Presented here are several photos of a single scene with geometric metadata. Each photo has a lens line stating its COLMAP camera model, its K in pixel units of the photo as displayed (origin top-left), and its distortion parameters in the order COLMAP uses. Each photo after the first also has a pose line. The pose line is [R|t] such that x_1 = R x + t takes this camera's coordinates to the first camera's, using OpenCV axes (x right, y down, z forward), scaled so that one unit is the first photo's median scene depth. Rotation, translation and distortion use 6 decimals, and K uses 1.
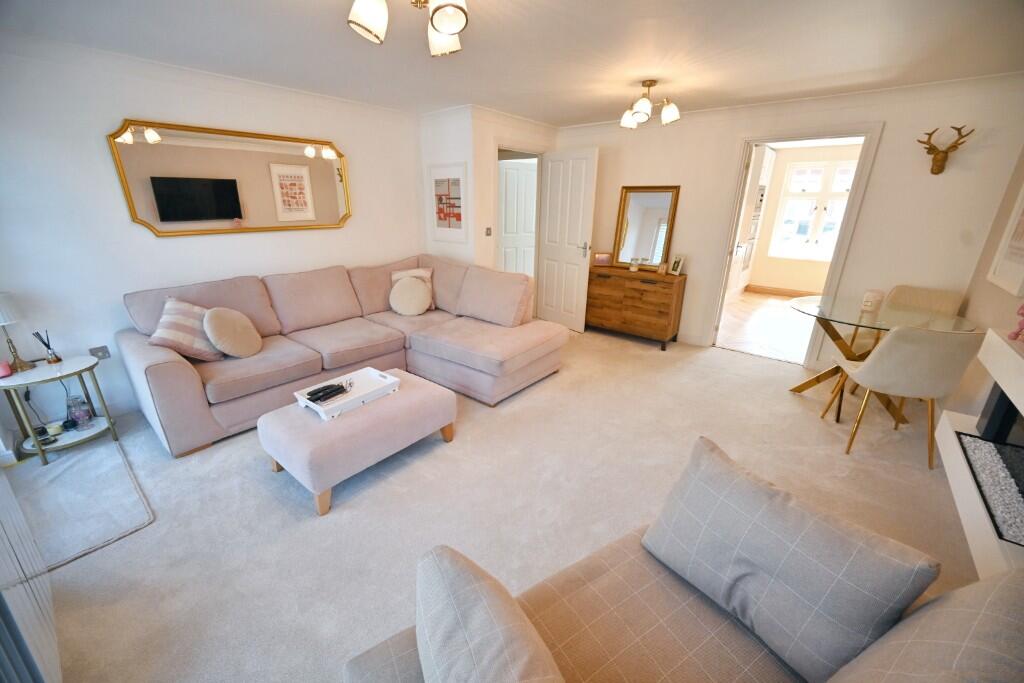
lens RADIAL K [[404.4, 0, 510.1], [0, 404.4, 342.5], [0, 0, 1]] dist [-0.002212, -0.000416]
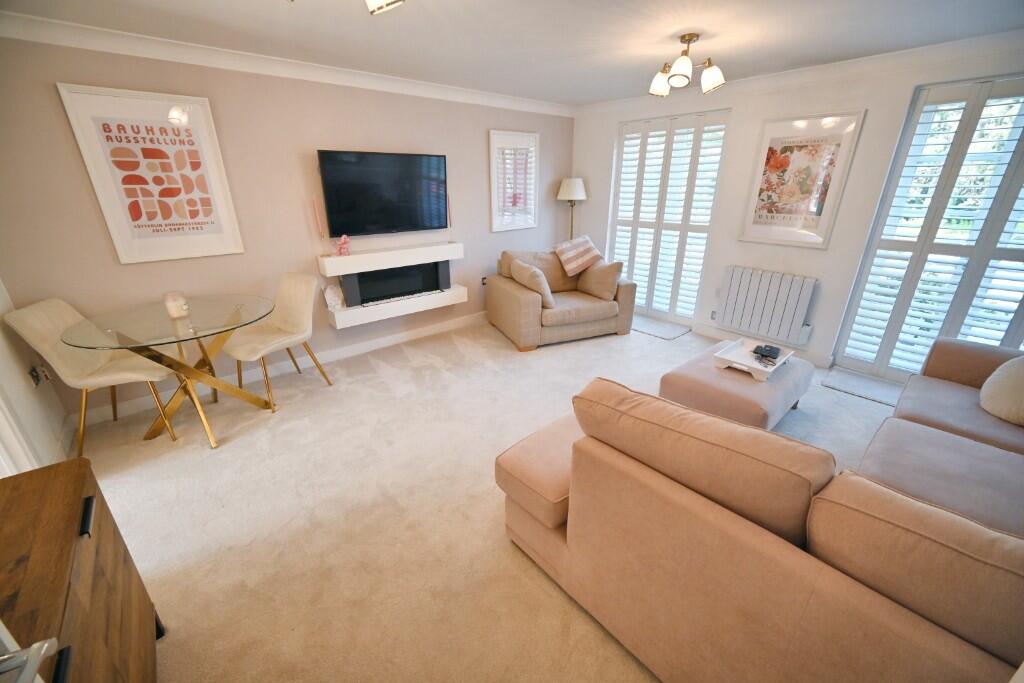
lens RADIAL K [[404.4, 0, 510.1], [0, 404.4, 342.5], [0, 0, 1]] dist [-0.002212, -0.000416]
pose [[-0.985277, -0.069508, 0.156197, 0.068924], [0.049998, 0.756531, 0.652044, -0.460934], [-0.163490, 0.650253, -0.741917, 1.292914]]
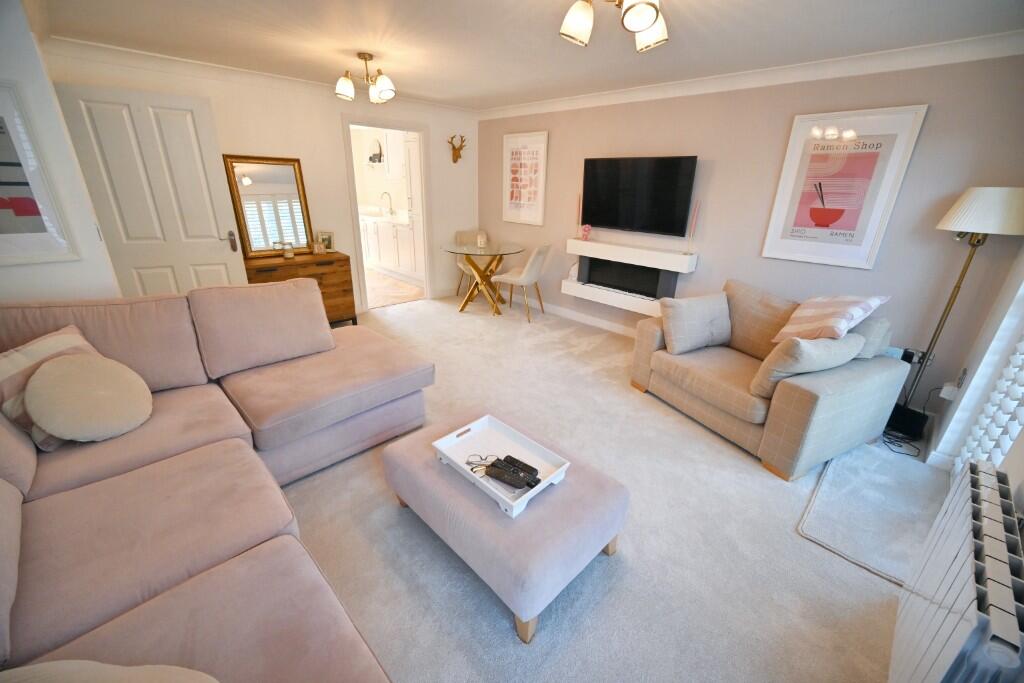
lens RADIAL K [[404.4, 0, 510.1], [0, 404.4, 342.5], [0, 0, 1]] dist [-0.002212, -0.000416]
pose [[0.113523, -0.370705, 0.921786, -0.653011], [0.300694, 0.897092, 0.323742, -0.192658], [-0.946940, 0.240424, 0.213310, 0.523620]]
